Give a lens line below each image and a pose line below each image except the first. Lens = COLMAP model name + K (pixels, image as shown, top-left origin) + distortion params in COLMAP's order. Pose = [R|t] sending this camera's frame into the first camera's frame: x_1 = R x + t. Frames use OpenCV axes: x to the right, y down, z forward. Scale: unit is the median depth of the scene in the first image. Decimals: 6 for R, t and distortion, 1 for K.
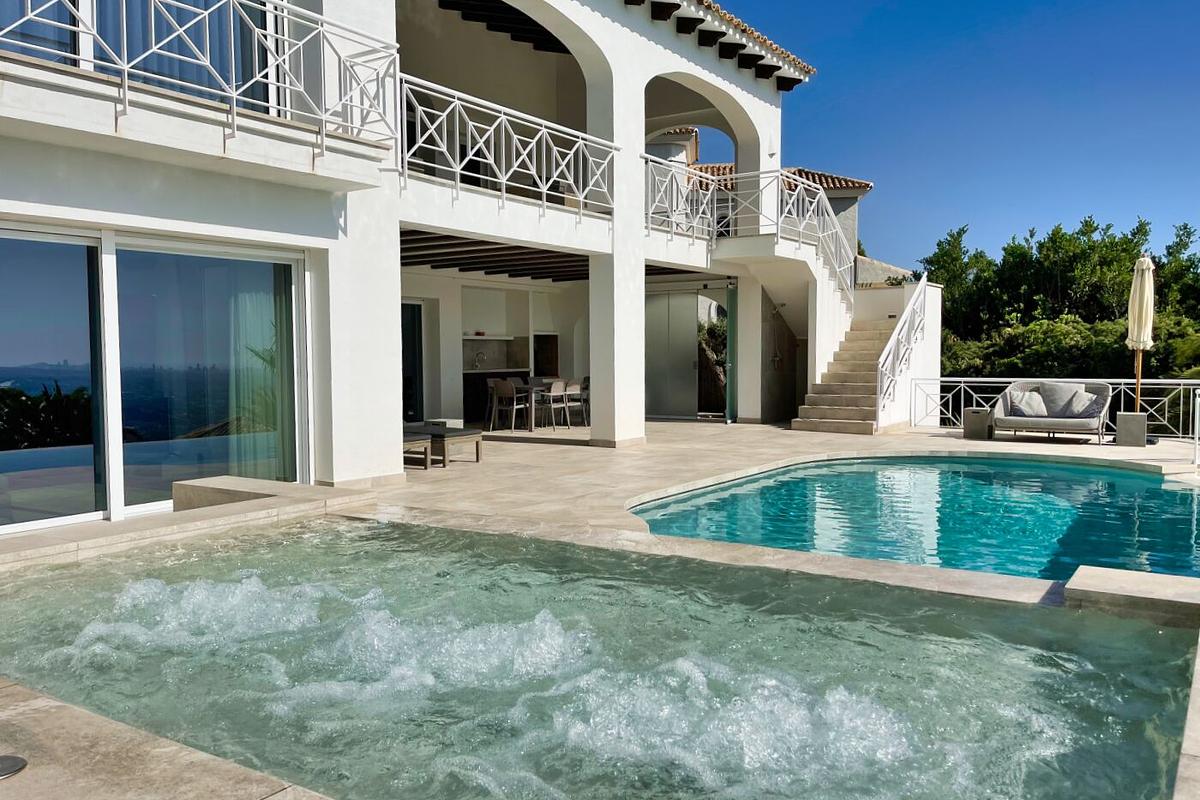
lens RADIAL K [[902.0, 0, 600.7], [0, 902.0, 405.1], [0, 0, 1]] dist [0.013012, -0.001392]
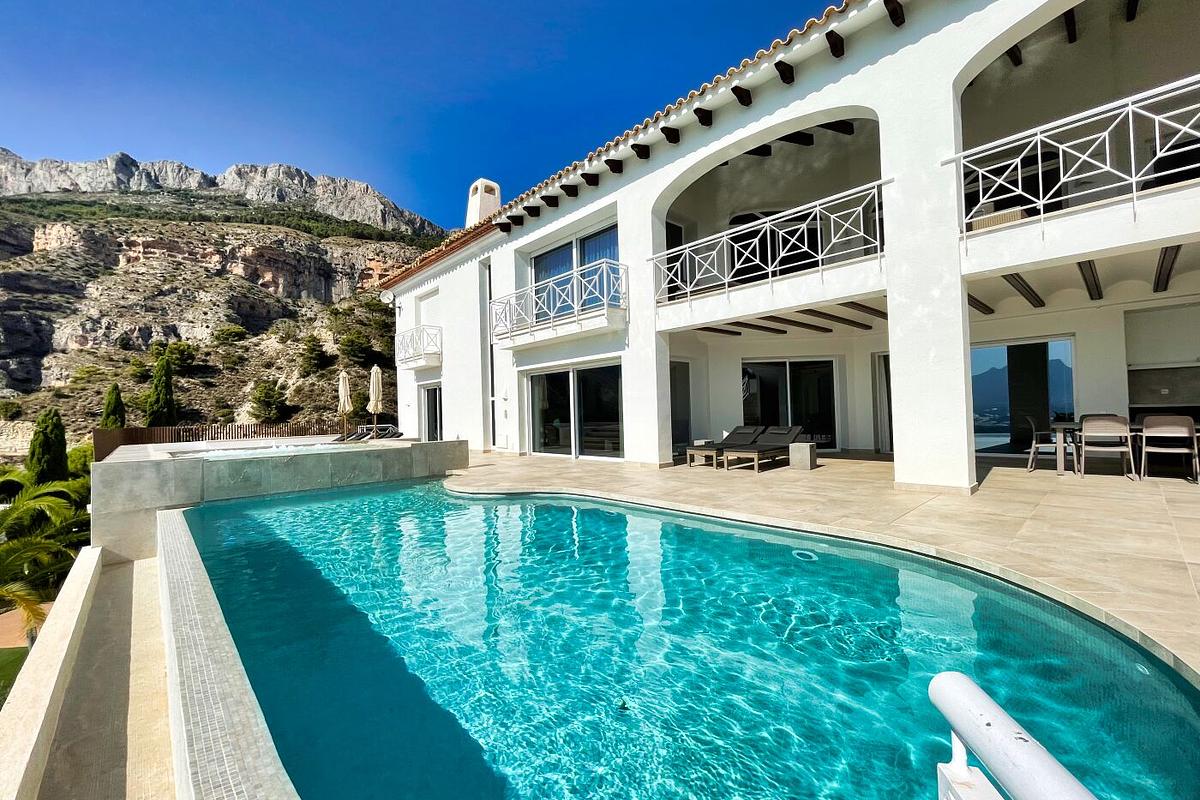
lens RADIAL K [[489.0, 0, 592.6], [0, 489.0, 400.2], [0, 0, 1]] dist [-0.012225, -0.000103]
pose [[-0.203137, -0.004260, -0.979141, 0.648897], [-0.013824, 0.999903, -0.001483, -0.043145], [0.979053, 0.013234, -0.203176, 0.855349]]
